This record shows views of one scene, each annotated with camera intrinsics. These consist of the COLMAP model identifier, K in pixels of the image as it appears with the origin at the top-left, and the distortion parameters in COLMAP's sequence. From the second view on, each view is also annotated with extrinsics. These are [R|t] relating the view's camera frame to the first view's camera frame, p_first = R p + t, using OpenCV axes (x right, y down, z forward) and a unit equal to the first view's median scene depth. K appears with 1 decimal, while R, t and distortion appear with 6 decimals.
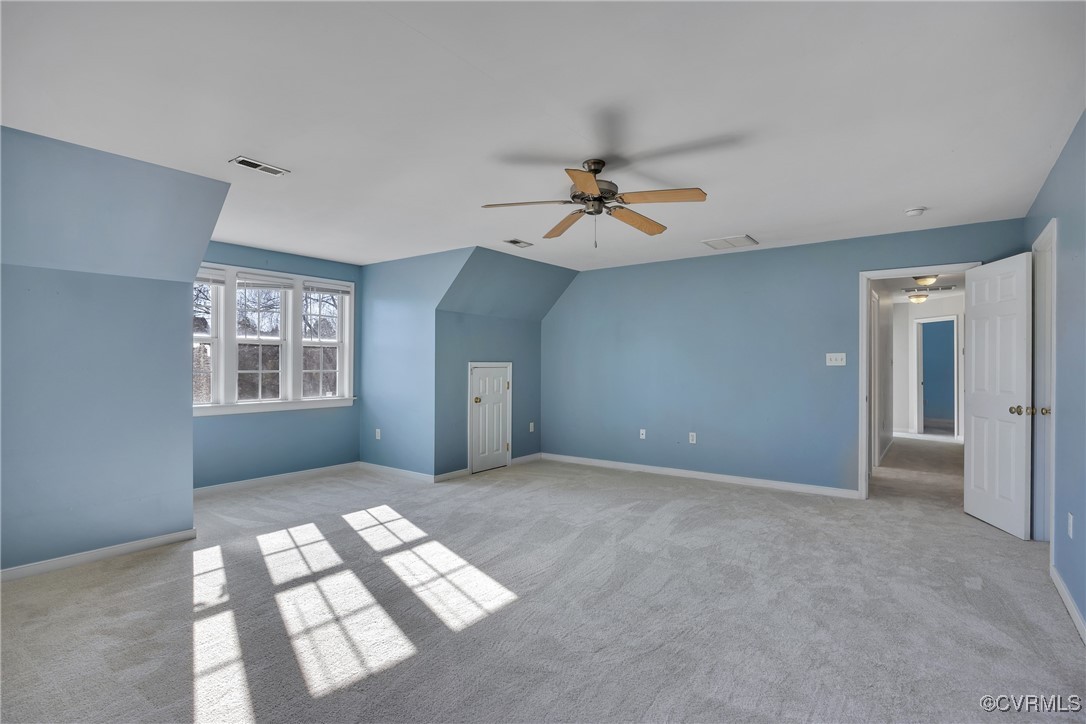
lens RADIAL K [[533.9, 0, 545.4], [0, 533.9, 362.4], [0, 0, 1]] dist [-0.009025, 0.001355]
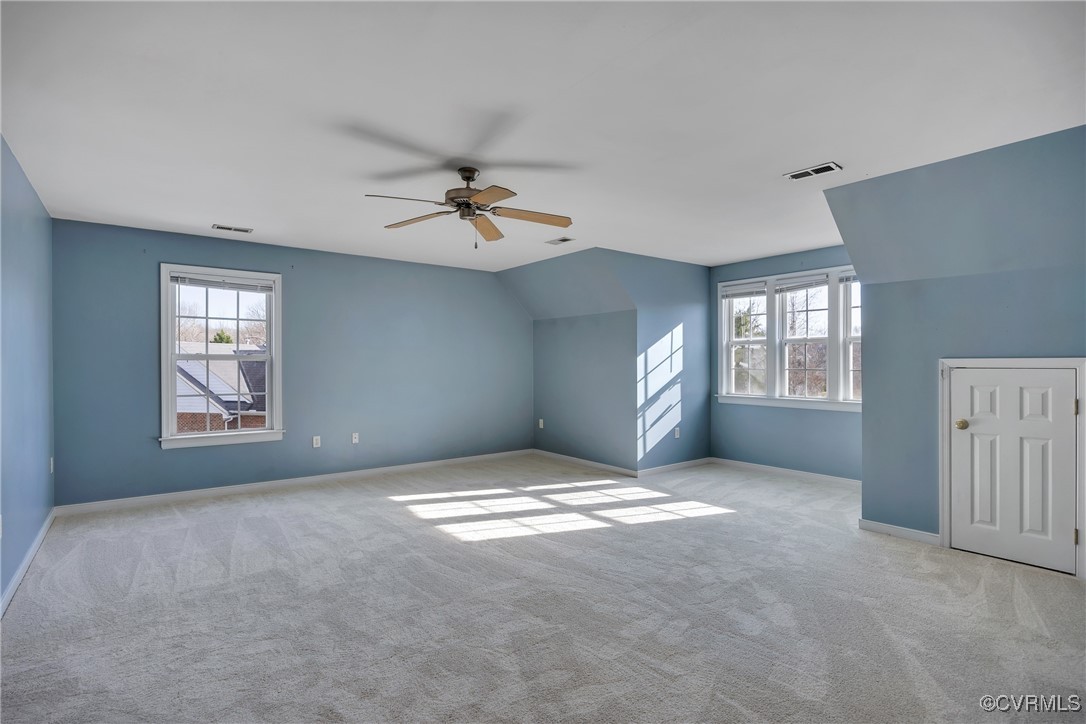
lens RADIAL K [[533.9, 0, 552.7], [0, 533.9, 362.3], [0, 0, 1]] dist [-0.009025, 0.001355]
pose [[-0.252327, -0.000608, -0.967642, 0.682628], [0.004614, 0.999988, -0.001832, 0.002972], [0.967631, -0.004927, -0.252321, 0.908289]]
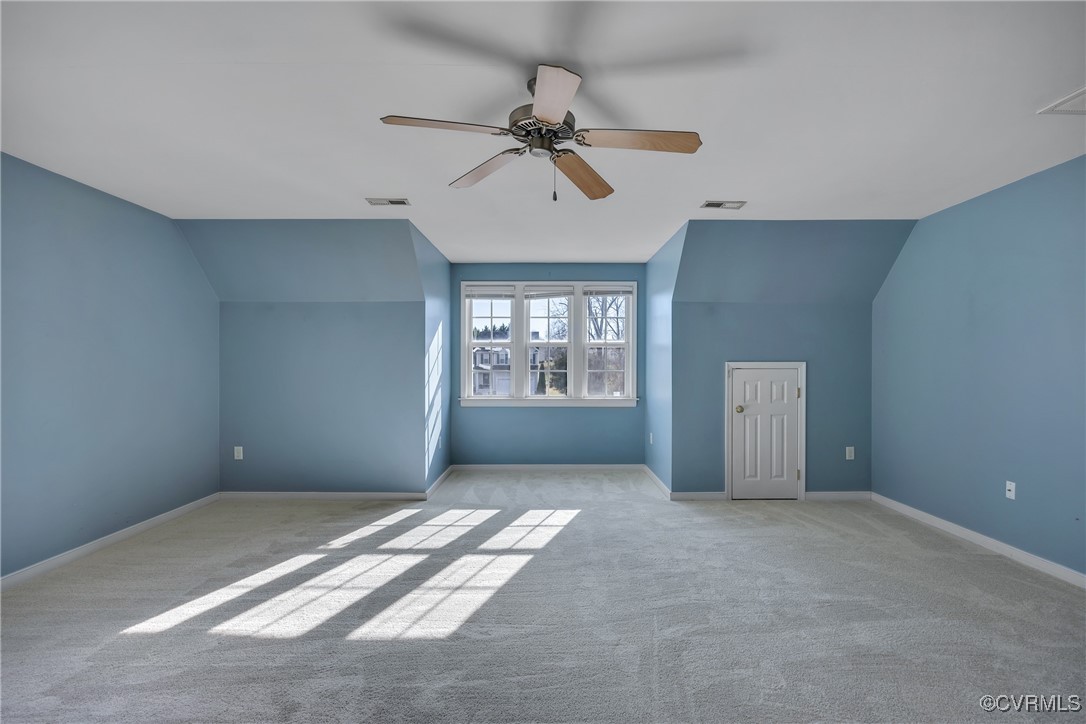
lens RADIAL K [[533.9, 0, 549.3], [0, 533.9, 363.4], [0, 0, 1]] dist [-0.009025, 0.001355]
pose [[0.603555, -0.001994, -0.797319, 0.429428], [0.003026, 0.999995, -0.000210, 0.001269], [0.797316, -0.002286, 0.603558, 0.364655]]
